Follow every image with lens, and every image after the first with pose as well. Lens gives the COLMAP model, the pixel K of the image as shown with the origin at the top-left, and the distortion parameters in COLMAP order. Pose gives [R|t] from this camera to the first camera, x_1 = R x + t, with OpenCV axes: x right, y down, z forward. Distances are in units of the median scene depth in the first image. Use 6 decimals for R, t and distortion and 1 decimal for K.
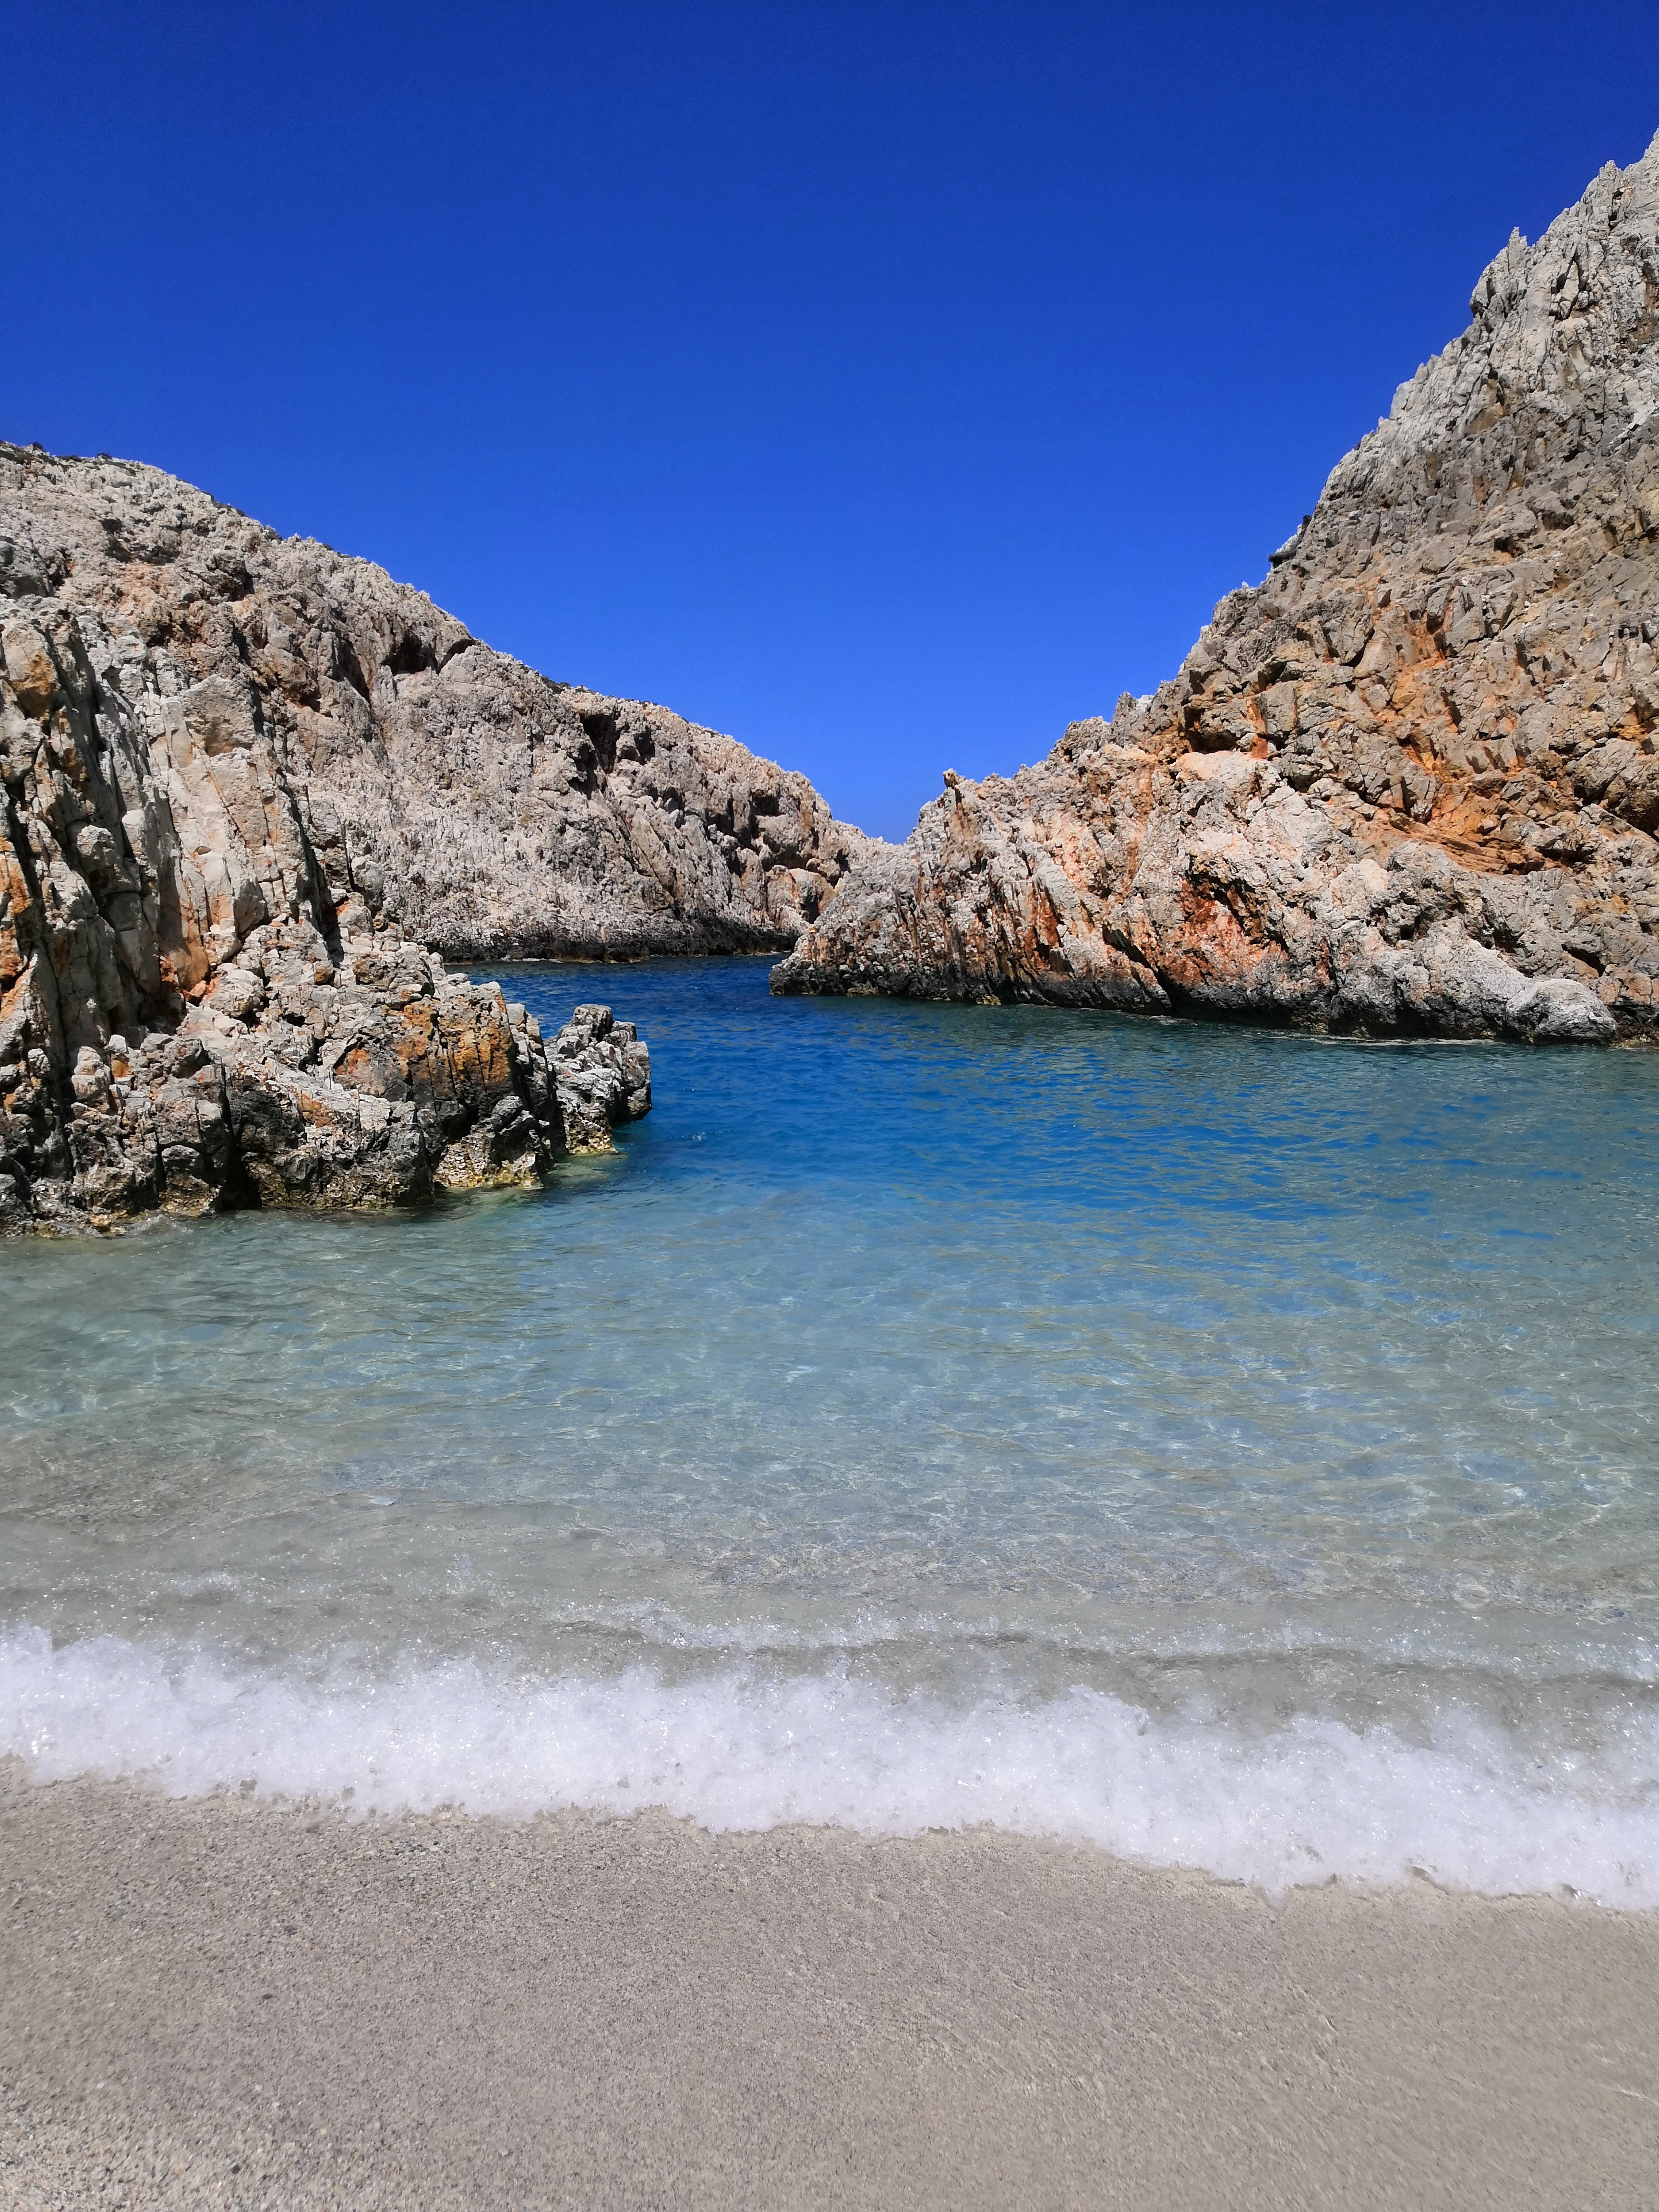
lens RADIAL K [[1713.1, 0, 821.8], [0, 1713.1, 1118.6], [0, 0, 1]] dist [-0.009525, 0.048170]
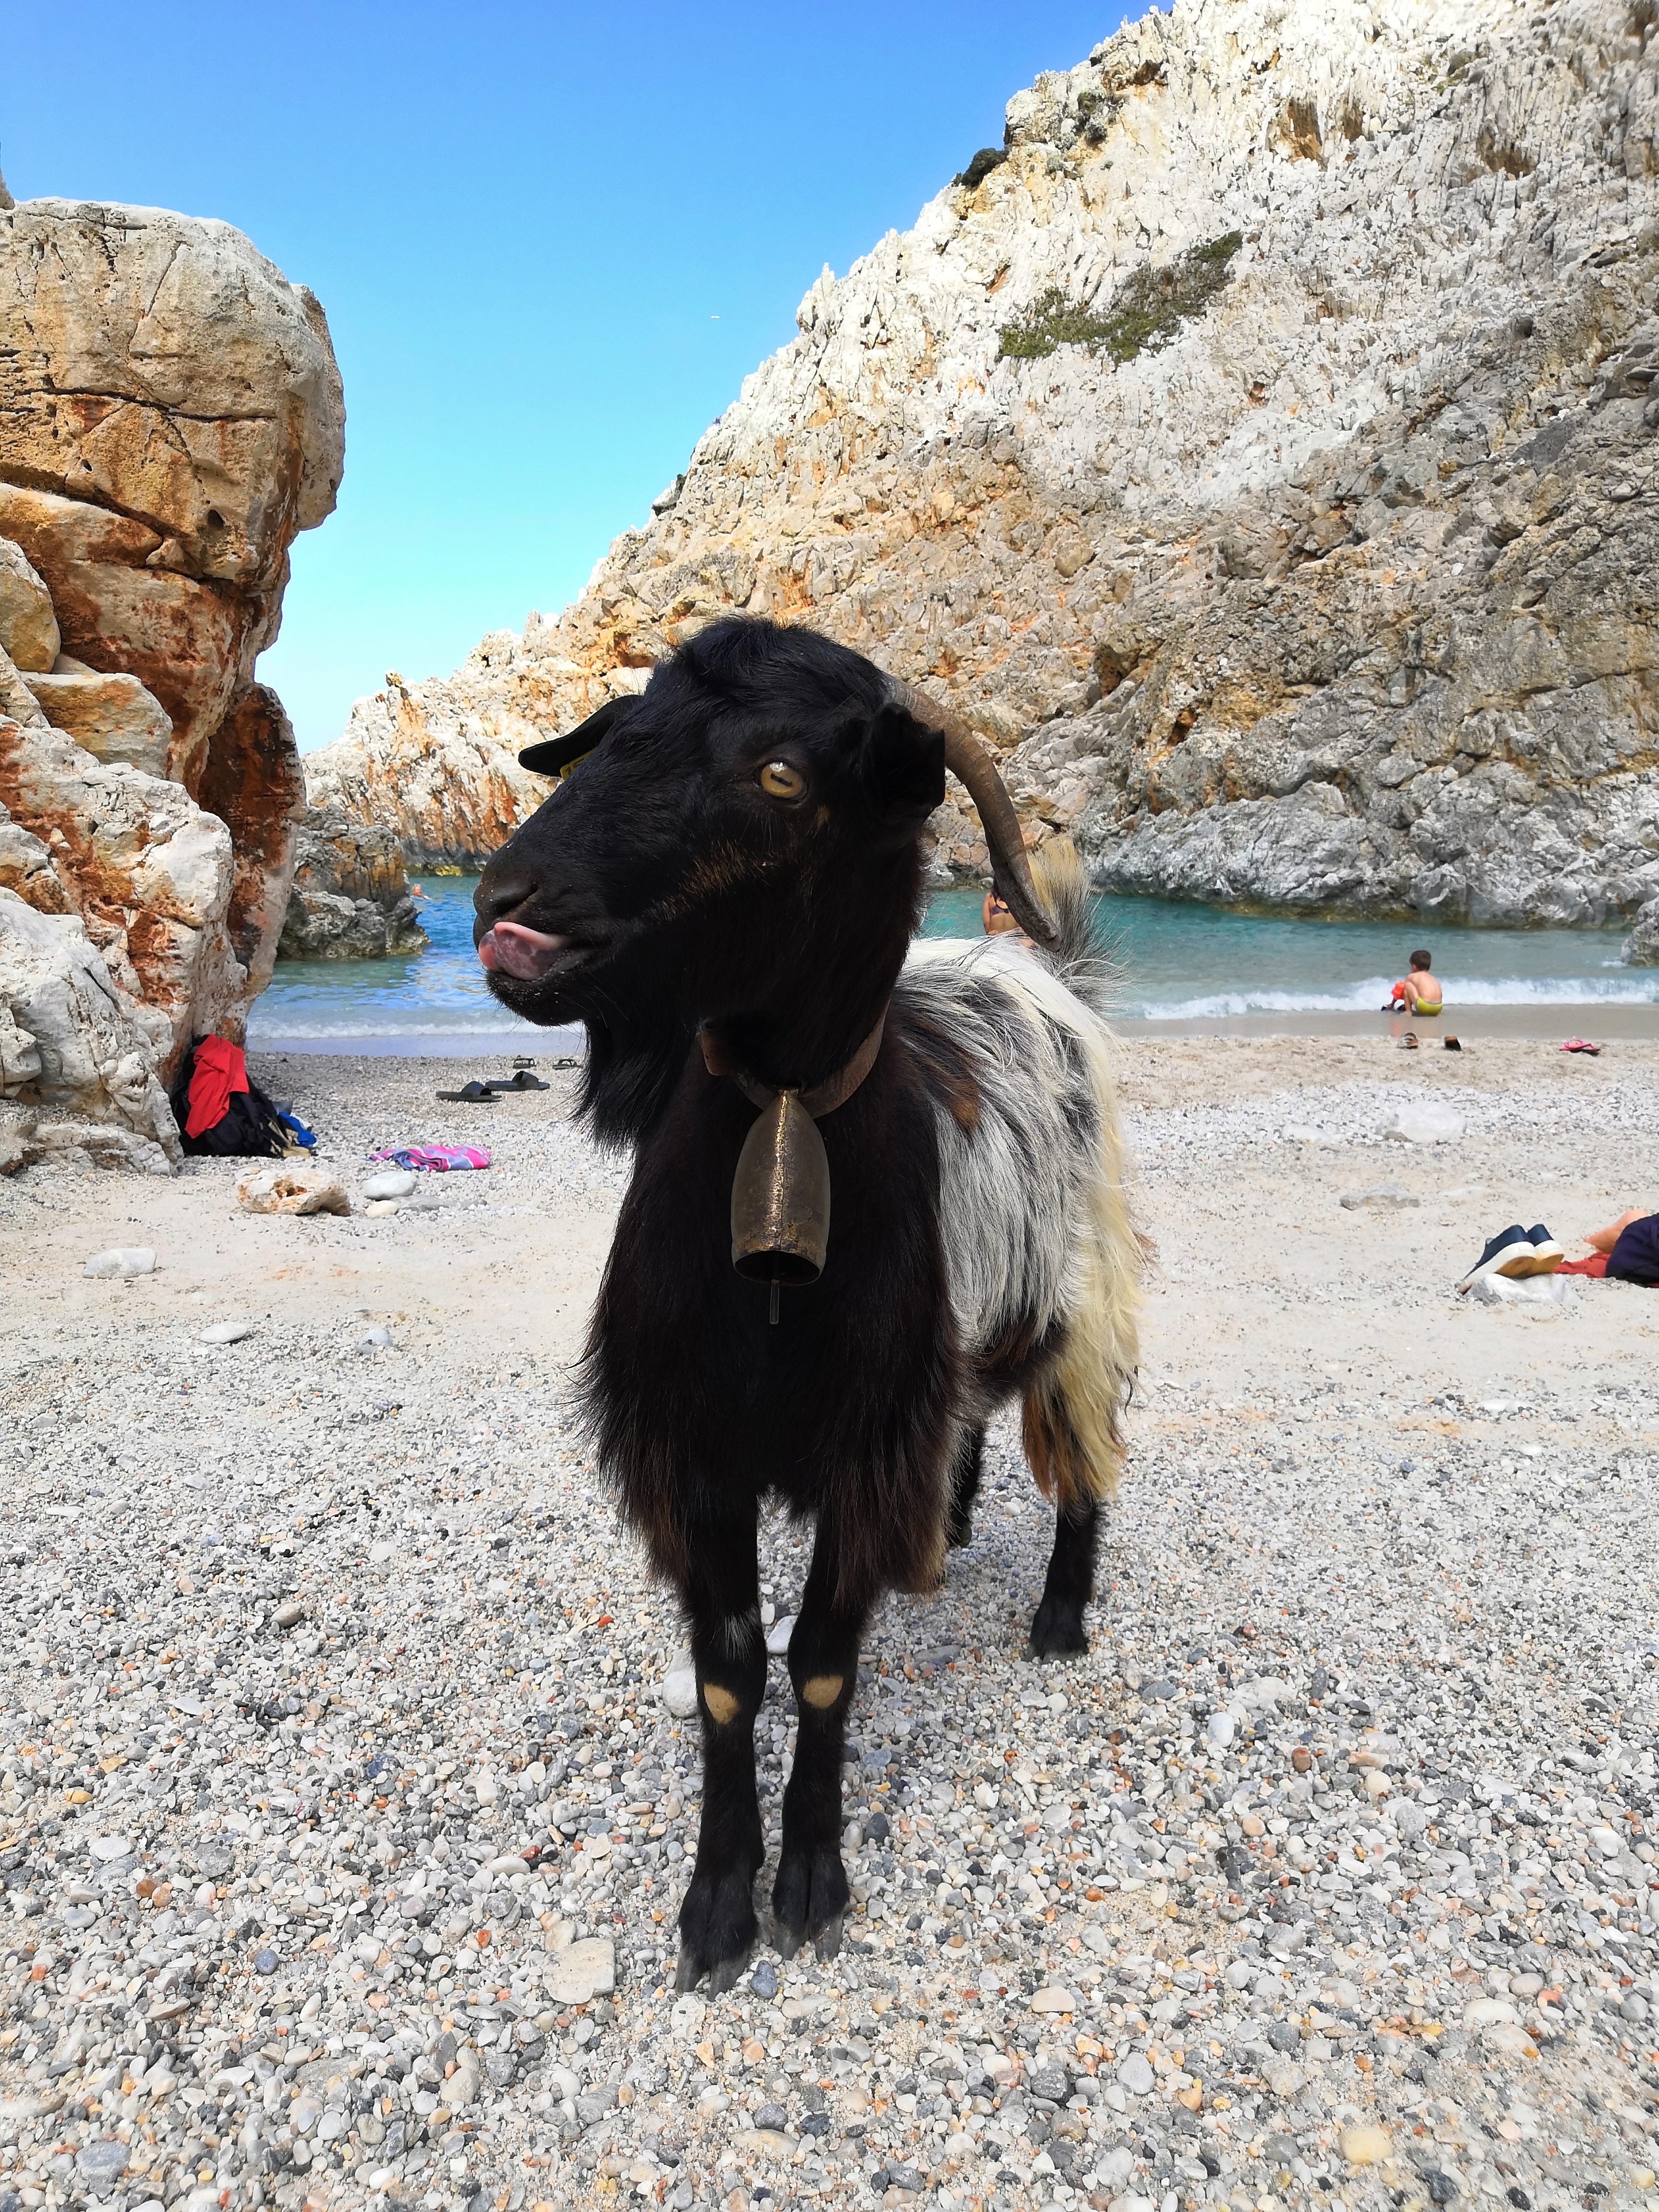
lens RADIAL K [[1721.7, 0, 834.9], [0, 1721.7, 1119.9], [0, 0, 1]] dist [-0.019950, 0.050350]
pose [[0.908448, -0.061431, 0.413459, -0.174940], [0.036265, 0.996995, 0.068451, 0.033604], [-0.416422, -0.047190, 0.907946, -0.213256]]
